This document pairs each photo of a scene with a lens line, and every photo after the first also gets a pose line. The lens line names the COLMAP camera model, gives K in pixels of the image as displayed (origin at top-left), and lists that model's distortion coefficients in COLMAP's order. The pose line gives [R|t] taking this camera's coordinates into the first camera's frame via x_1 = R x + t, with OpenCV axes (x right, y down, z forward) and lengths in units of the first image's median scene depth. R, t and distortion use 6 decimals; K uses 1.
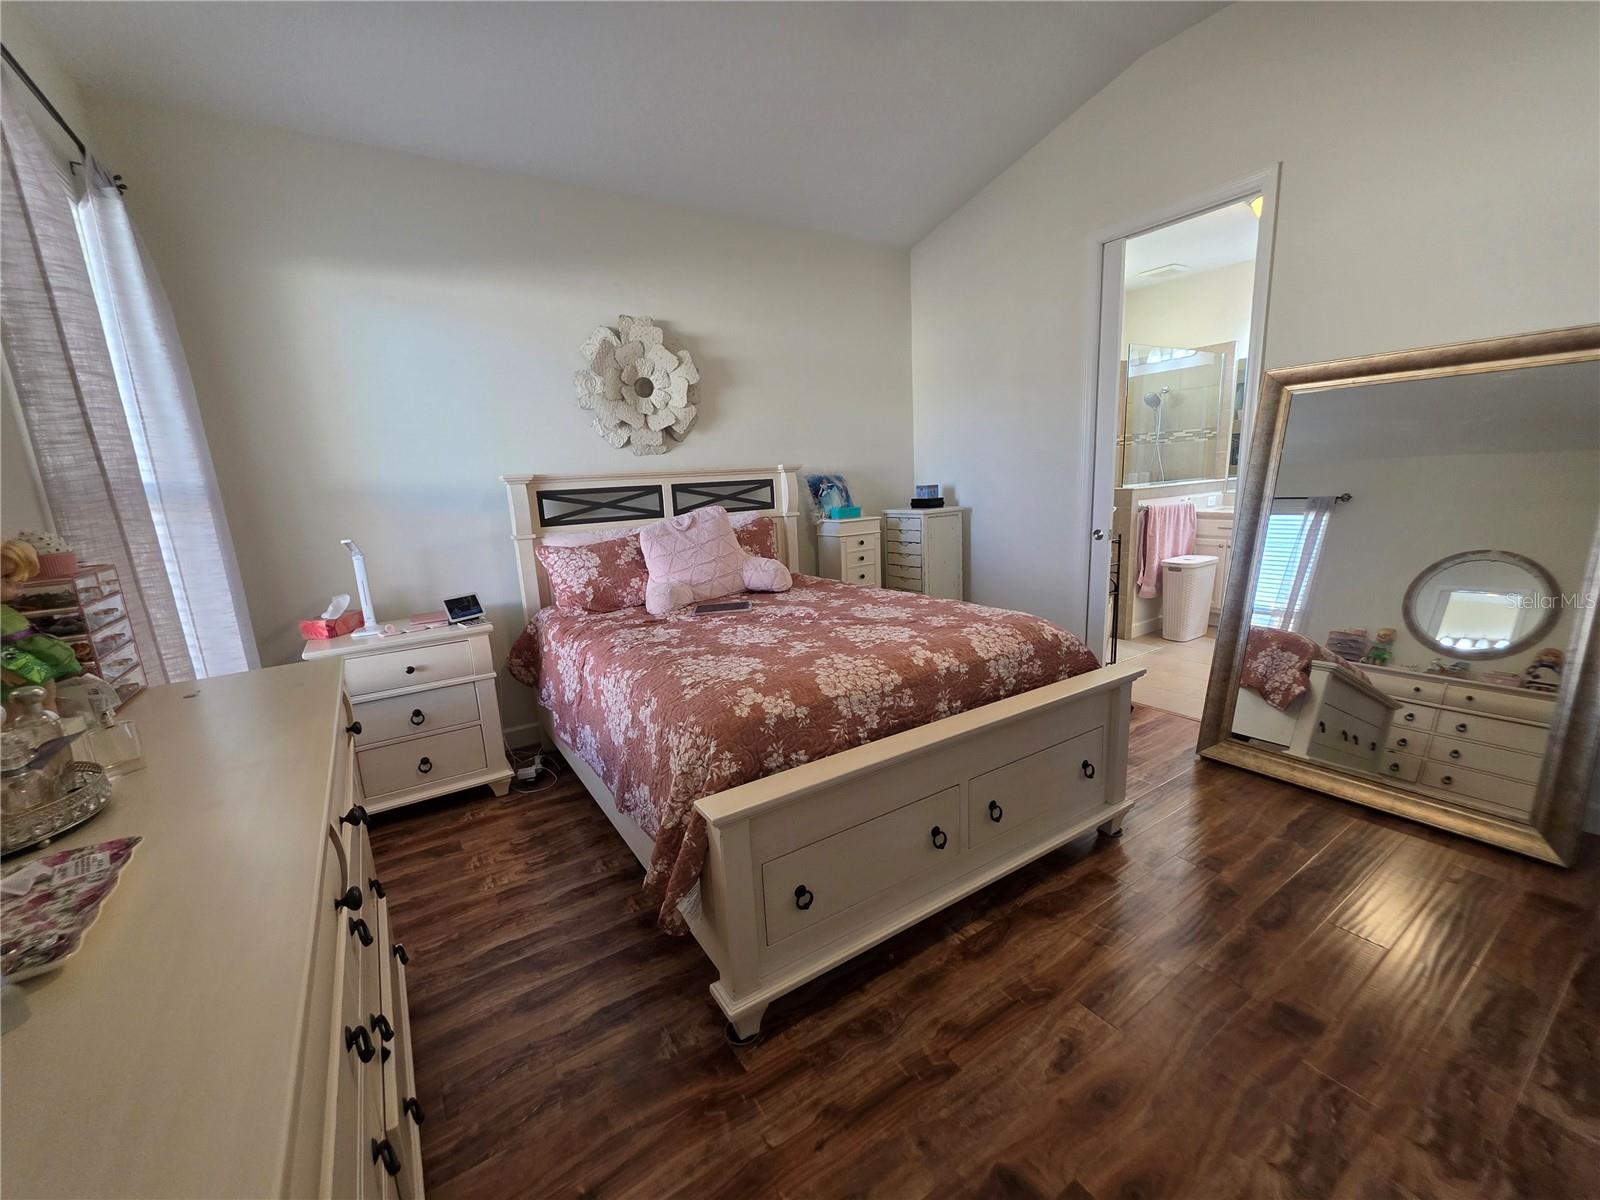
lens RADIAL K [[644.2, 0, 796.3], [0, 644.2, 607.0], [0, 0, 1]] dist [0.002477, -0.001258]
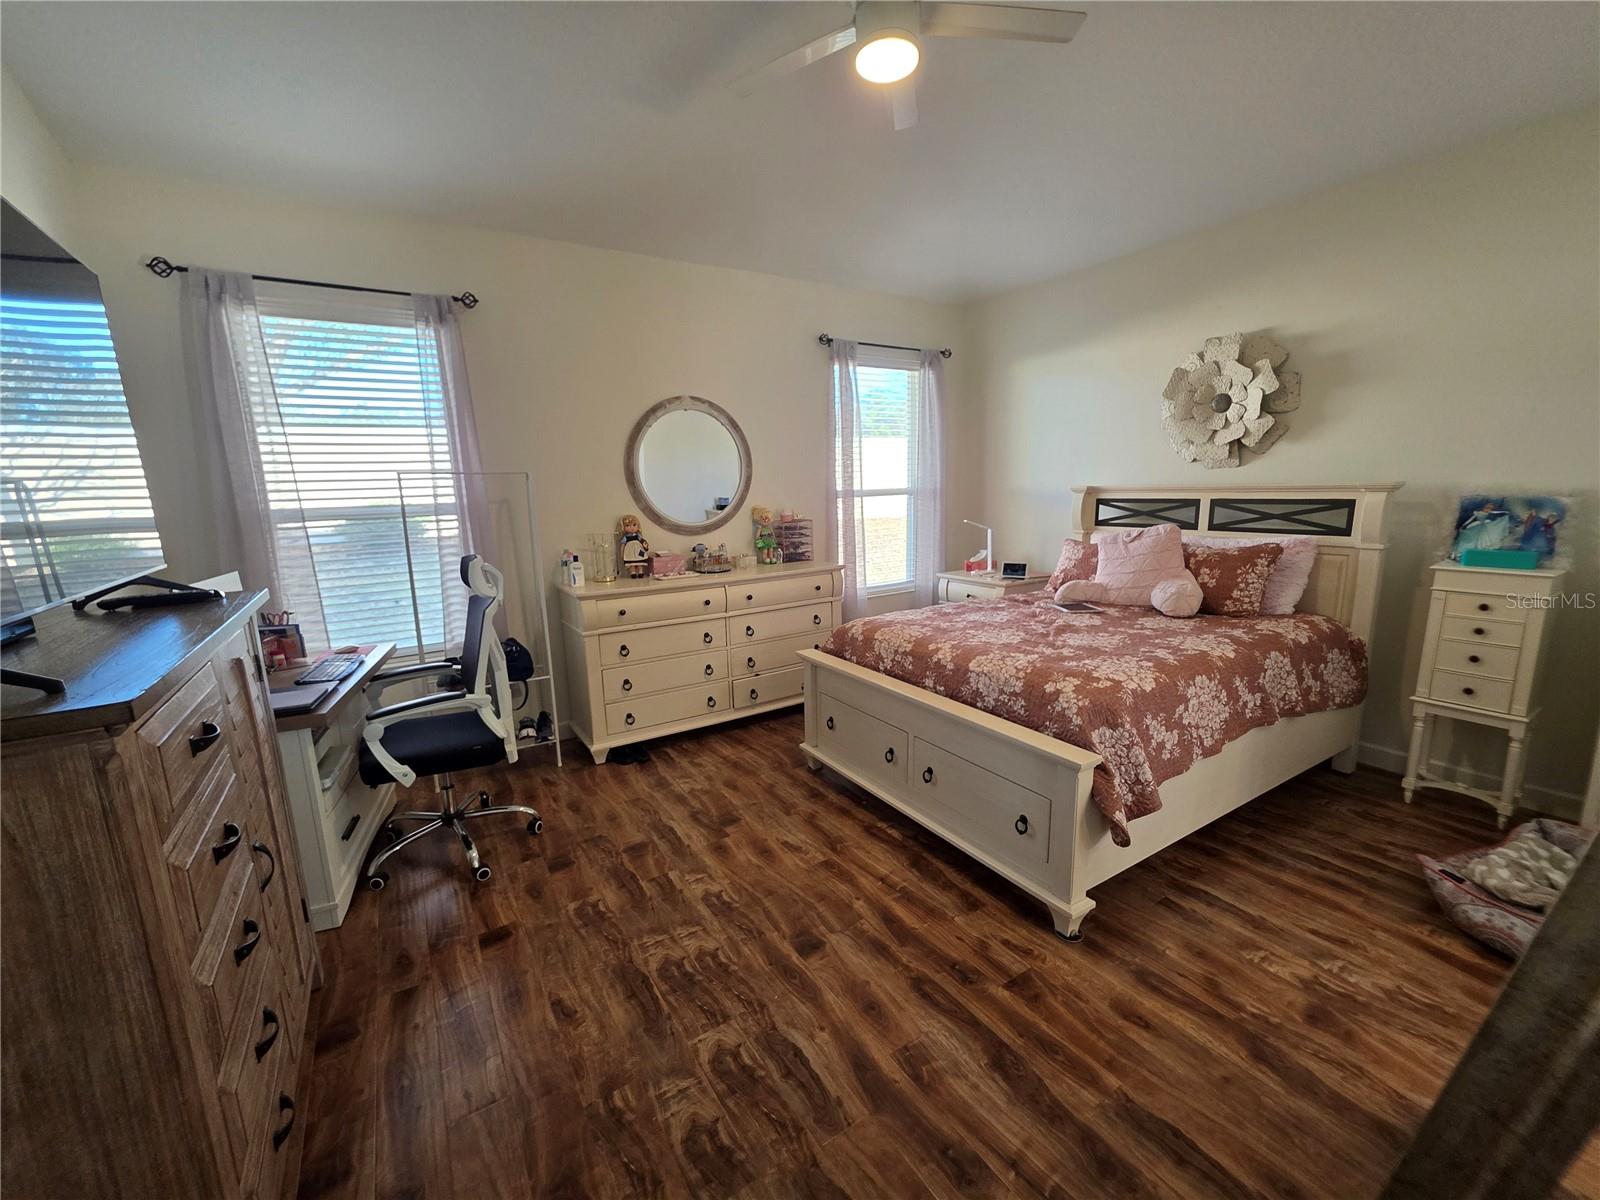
lens RADIAL K [[644.2, 0, 796.3], [0, 644.2, 607.0], [0, 0, 1]] dist [0.002477, -0.001258]
pose [[-0.019587, 0.232376, -0.972429, 1.076418], [-0.173817, 0.957013, 0.232193, -0.190415], [0.984583, 0.173573, 0.021645, 0.463925]]
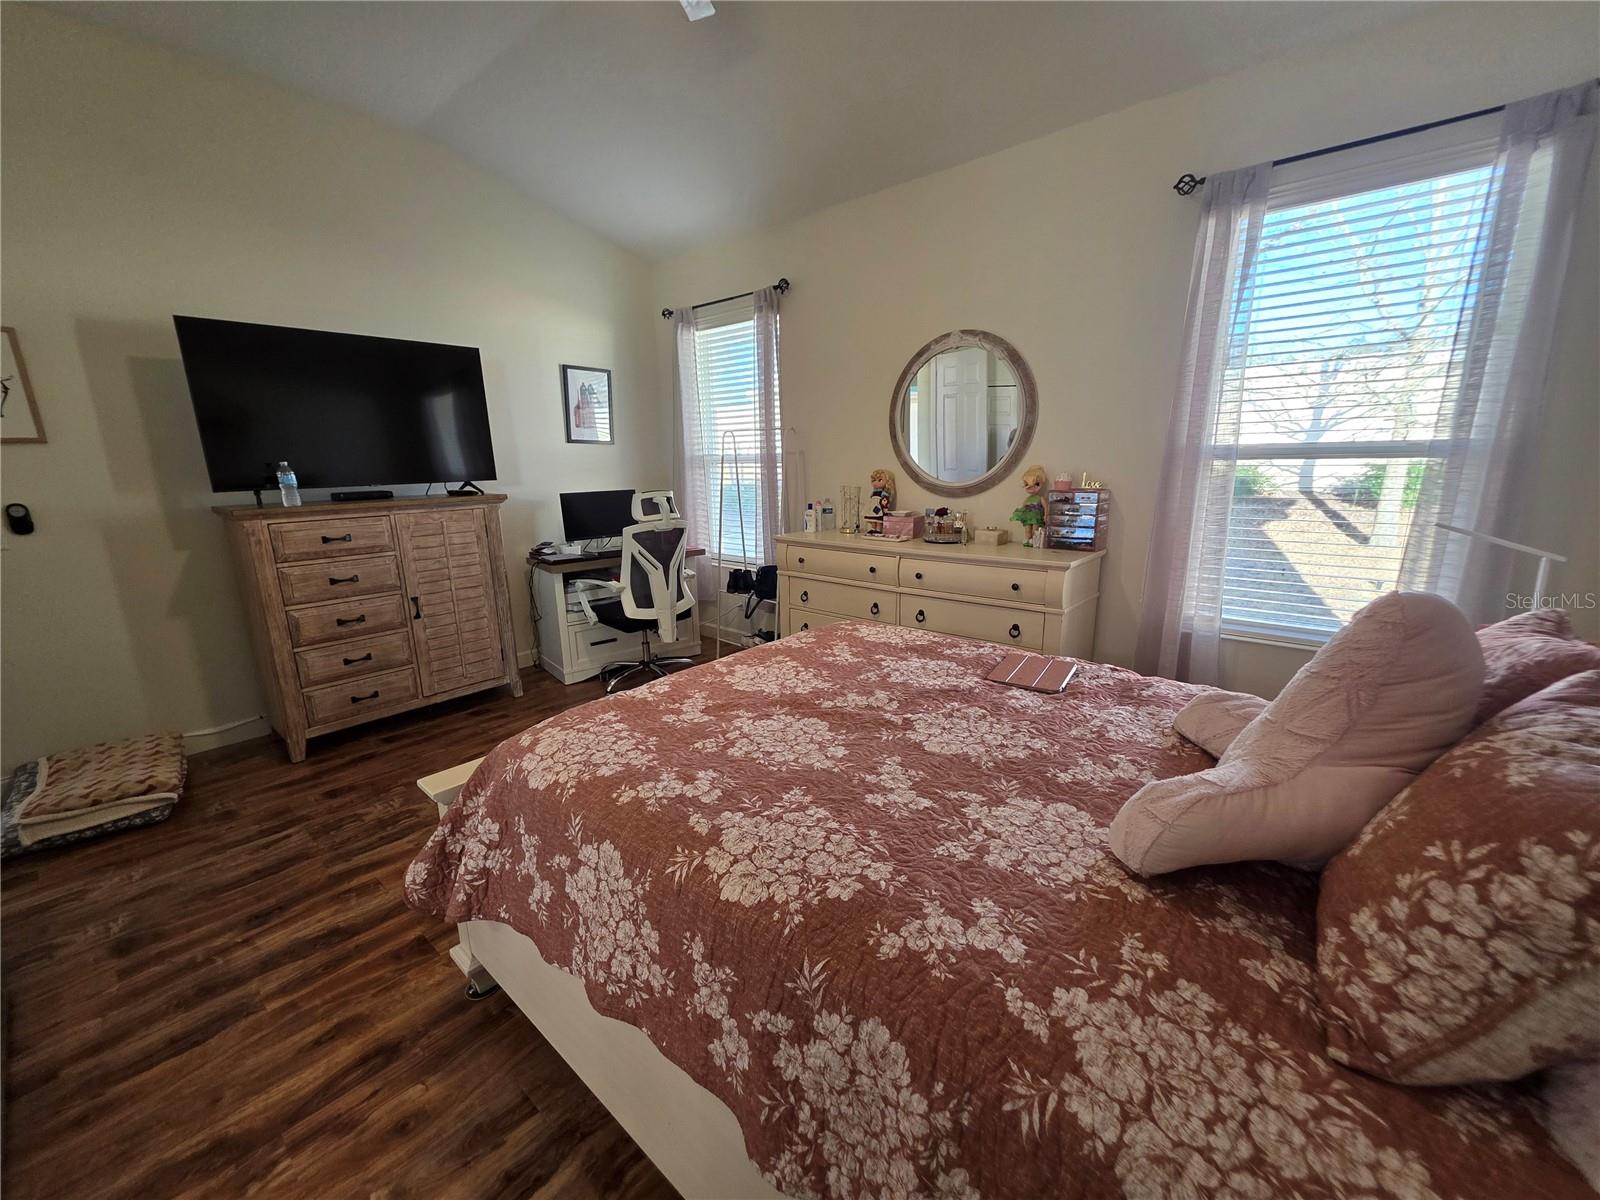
lens RADIAL K [[644.2, 0, 796.3], [0, 644.2, 607.0], [0, 0, 1]] dist [0.002477, -0.001258]
pose [[-0.960781, 0.124510, -0.247784, 0.232072], [0.006720, 0.903725, 0.428061, -0.315384], [0.277227, 0.409608, -0.869118, 1.351854]]
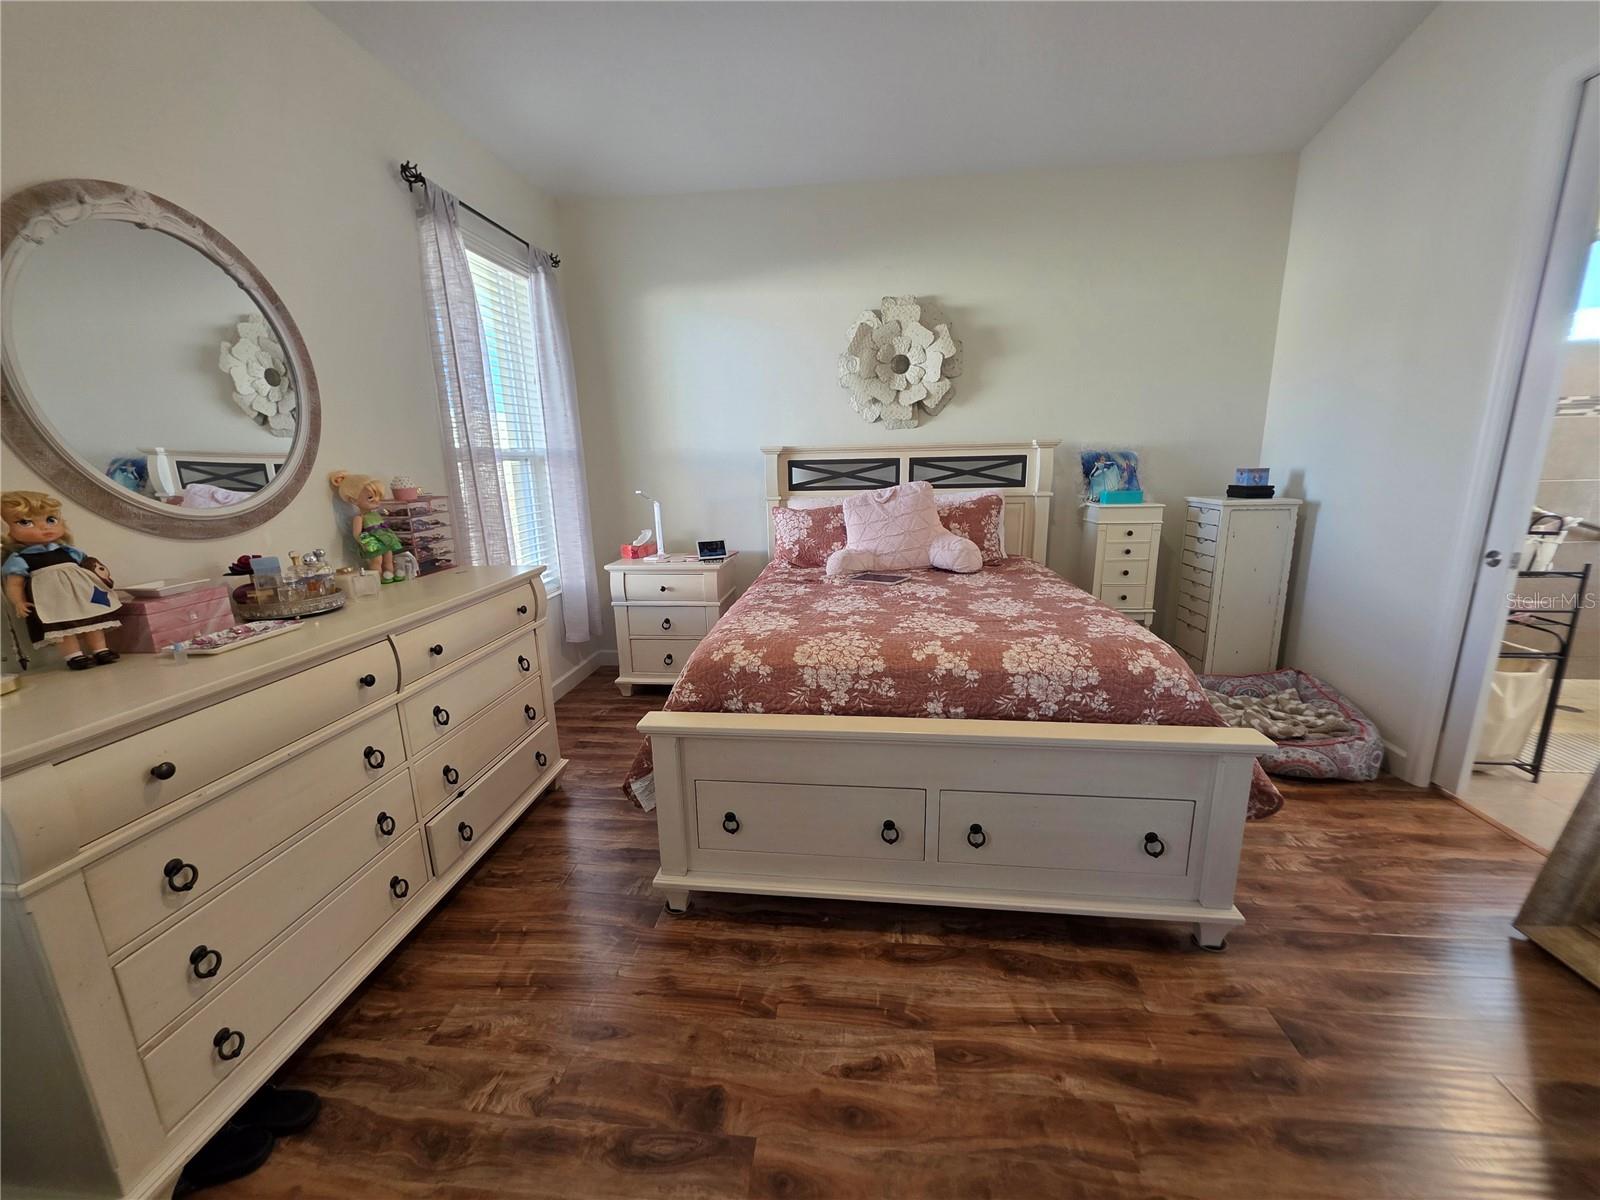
lens RADIAL K [[644.2, 0, 796.3], [0, 644.2, 607.0], [0, 0, 1]] dist [0.002477, -0.001258]
pose [[0.771691, 0.174350, -0.611634, 0.438106], [-0.141866, 0.984649, 0.101691, -0.041439], [0.619974, 0.008296, 0.784578, 0.089206]]
